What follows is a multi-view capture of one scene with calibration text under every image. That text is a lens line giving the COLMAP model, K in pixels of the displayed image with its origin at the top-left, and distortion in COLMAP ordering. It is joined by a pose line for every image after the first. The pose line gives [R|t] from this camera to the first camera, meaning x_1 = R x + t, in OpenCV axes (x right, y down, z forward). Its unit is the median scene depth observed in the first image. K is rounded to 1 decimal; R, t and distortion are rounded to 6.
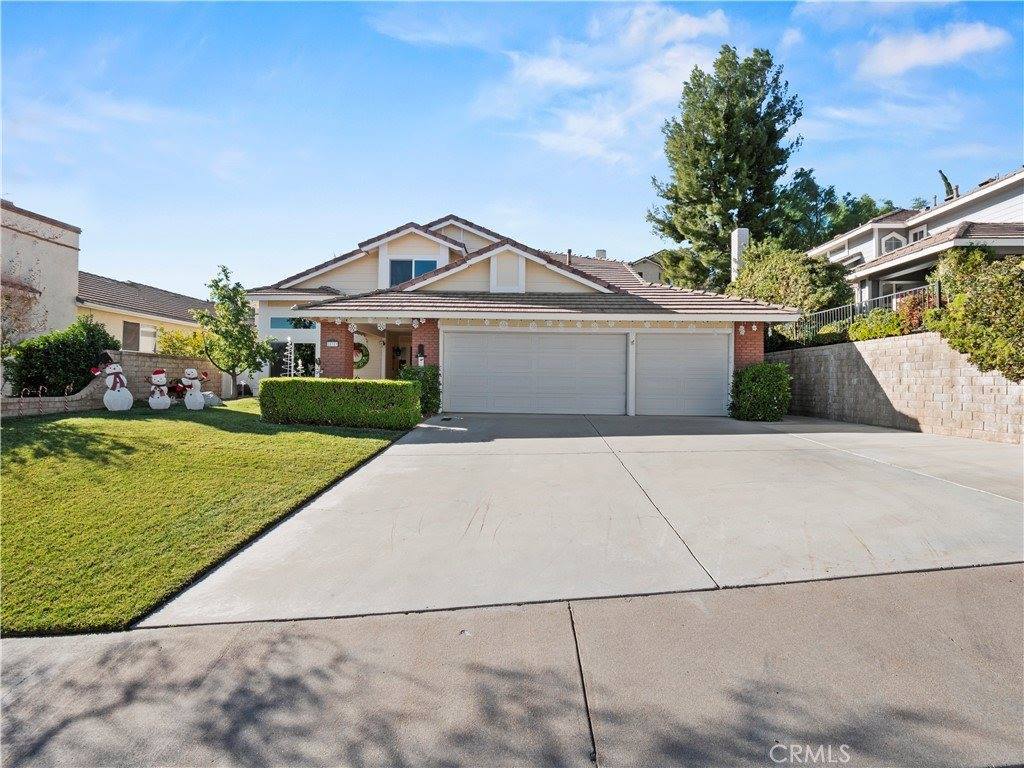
lens RADIAL K [[503.5, 0, 512.2], [0, 503.5, 378.5], [0, 0, 1]] dist [-0.003866, -0.013632]
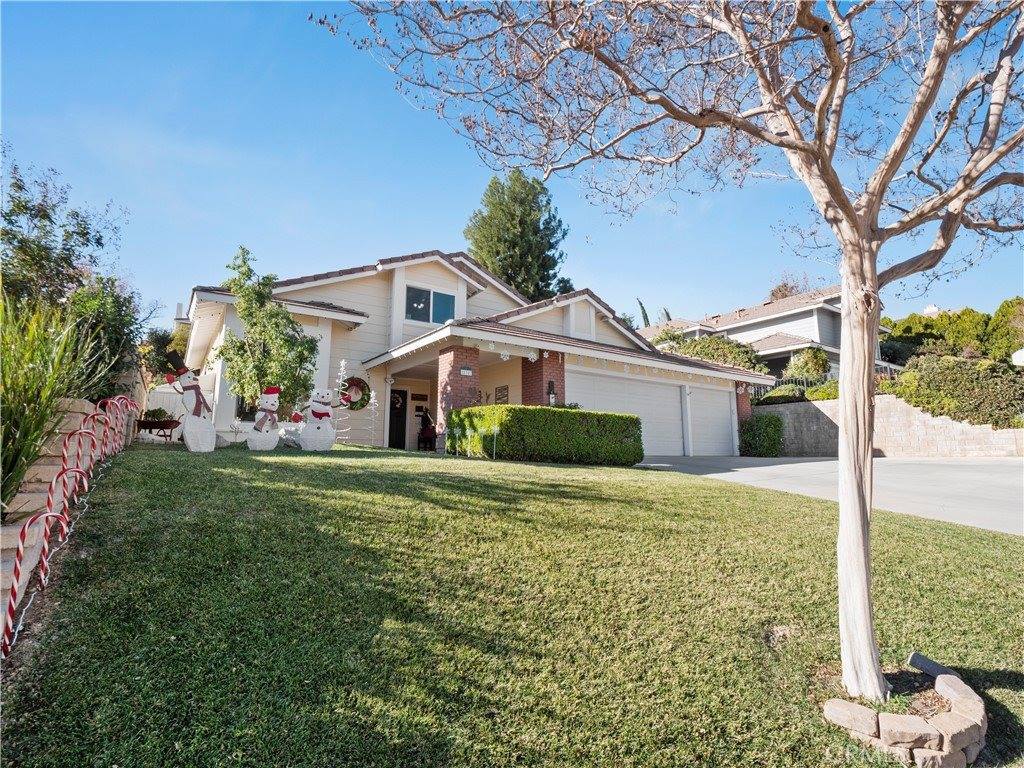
lens RADIAL K [[503.5, 0, 512.2], [0, 503.5, 378.5], [0, 0, 1]] dist [-0.003866, -0.013632]
pose [[0.799184, 0.083235, 0.595296, -0.613684], [0.003989, 0.989610, -0.143723, 0.046712], [-0.601074, 0.117236, 0.790548, 0.238262]]
